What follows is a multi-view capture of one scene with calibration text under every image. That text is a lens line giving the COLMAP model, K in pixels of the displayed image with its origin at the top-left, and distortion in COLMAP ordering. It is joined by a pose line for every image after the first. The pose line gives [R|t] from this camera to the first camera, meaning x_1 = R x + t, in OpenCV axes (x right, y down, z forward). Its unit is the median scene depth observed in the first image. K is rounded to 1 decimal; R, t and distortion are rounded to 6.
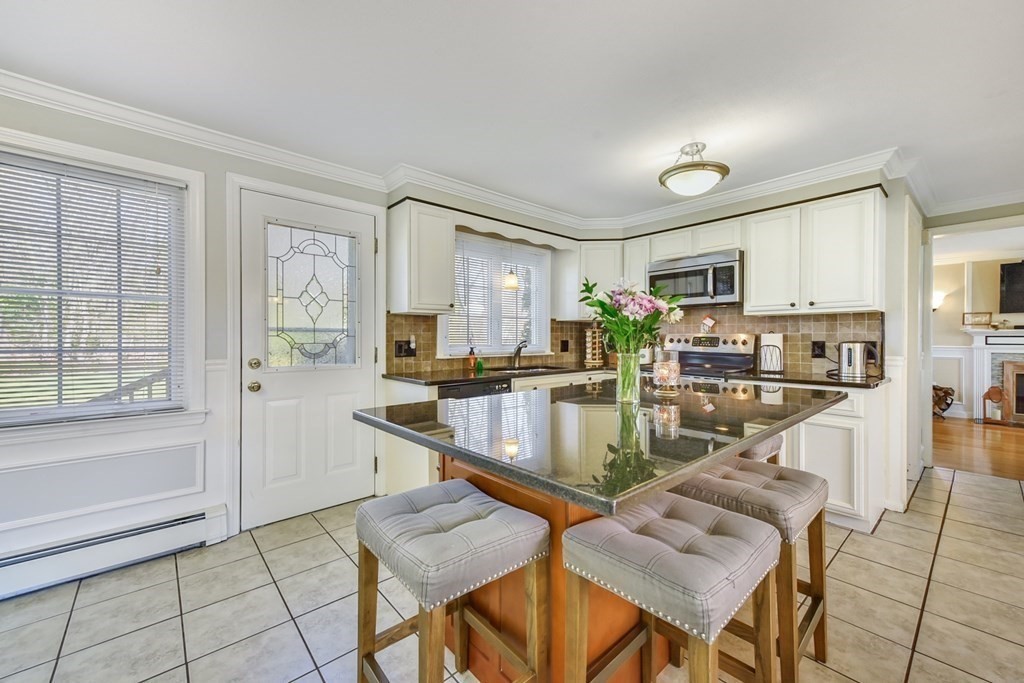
lens RADIAL K [[406.0, 0, 514.4], [0, 406.0, 339.3], [0, 0, 1]] dist [0.014475, 0.000157]
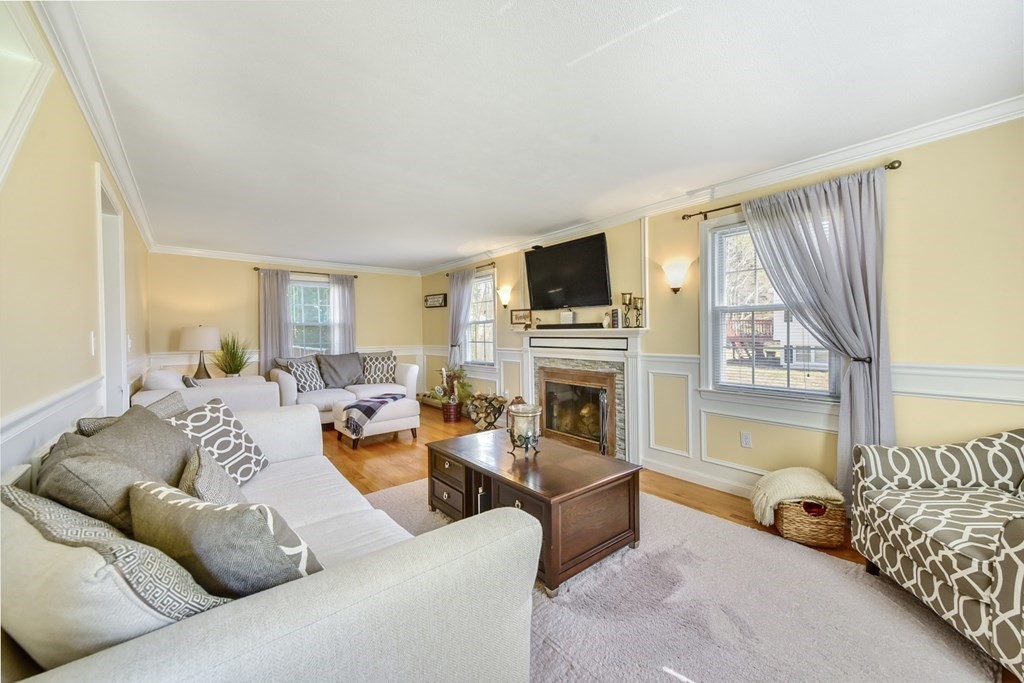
lens RADIAL K [[406.0, 0, 514.4], [0, 406.0, 339.3], [0, 0, 1]] dist [0.014475, 0.000157]
pose [[0.998608, -0.009434, -0.051898, 1.160297], [0.010011, 0.999891, 0.010882, -0.012481], [0.051790, -0.011386, 0.998593, 0.167577]]
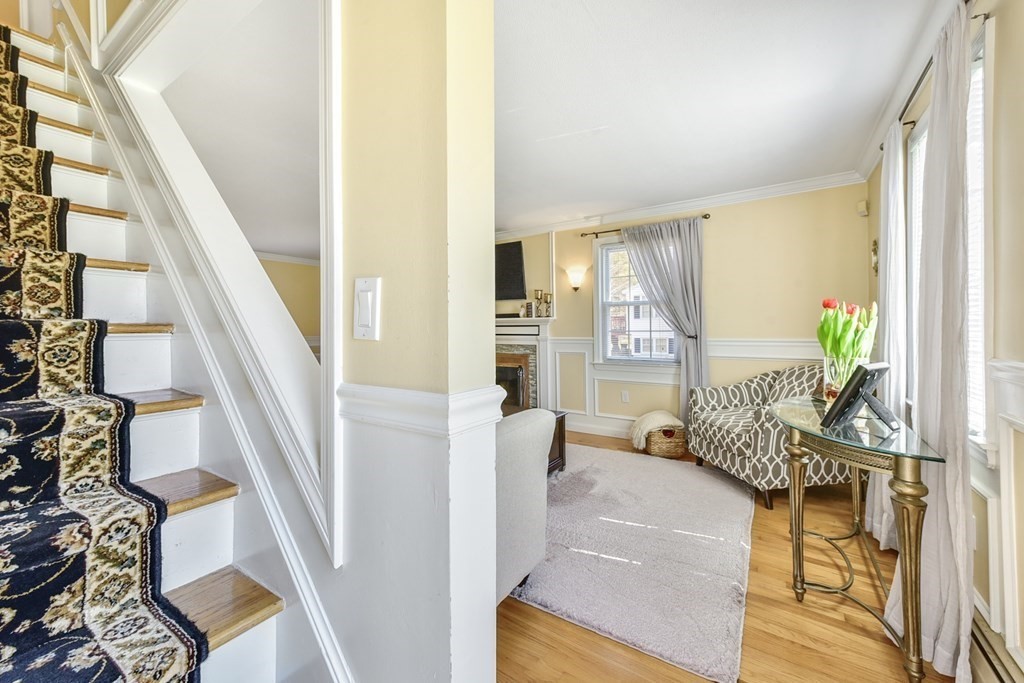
lens RADIAL K [[409.2, 0, 514.3], [0, 409.2, 326.4], [0, 0, 1]] dist [0.002657, 0.000114]
pose [[0.967941, -0.008162, 0.251045, 1.051360], [0.010470, 0.999914, -0.007862, 0.002058], [-0.250960, 0.010238, 0.967943, 0.039650]]
